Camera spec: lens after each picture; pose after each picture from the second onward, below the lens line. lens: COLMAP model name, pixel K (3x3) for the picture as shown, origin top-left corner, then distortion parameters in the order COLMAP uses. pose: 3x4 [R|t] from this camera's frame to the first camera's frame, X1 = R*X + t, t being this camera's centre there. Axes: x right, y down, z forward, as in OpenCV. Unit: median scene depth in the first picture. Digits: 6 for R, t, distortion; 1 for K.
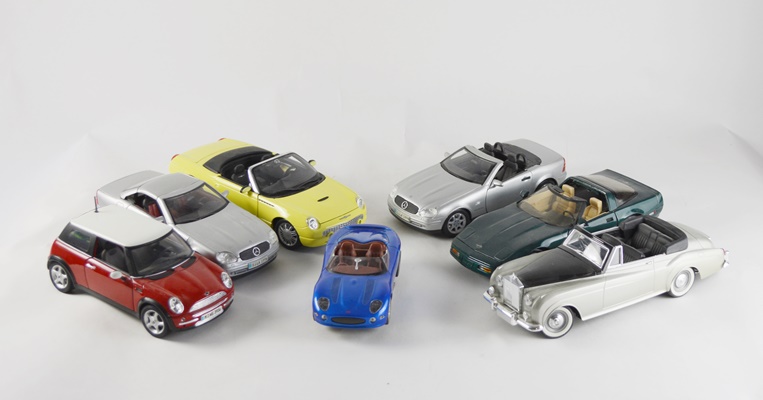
lens RADIAL K [[1236.4, 0, 381.5], [0, 1236.4, 200.0], [0, 0, 1]] dist [0.023652, -0.014403]
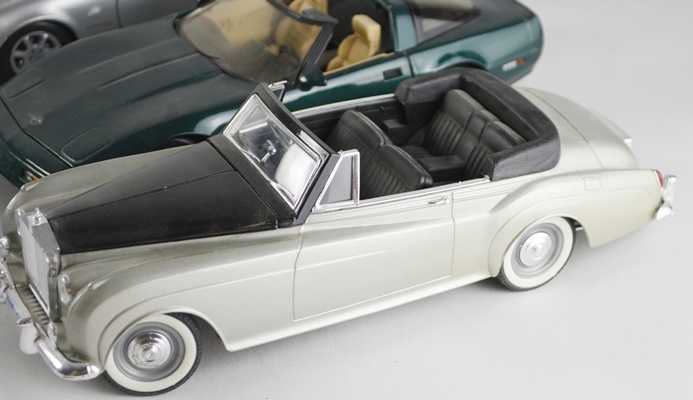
lens RADIAL K [[1642.4, 0, 346.5], [0, 1642.4, 200.0], [0, 0, 1]] dist [0.023887, 0.277977]
pose [[0.997683, 0.067689, 0.006885, 0.176936], [-0.068036, 0.991747, 0.108668, -0.000080], [0.000527, -0.108884, 0.994054, 0.496132]]
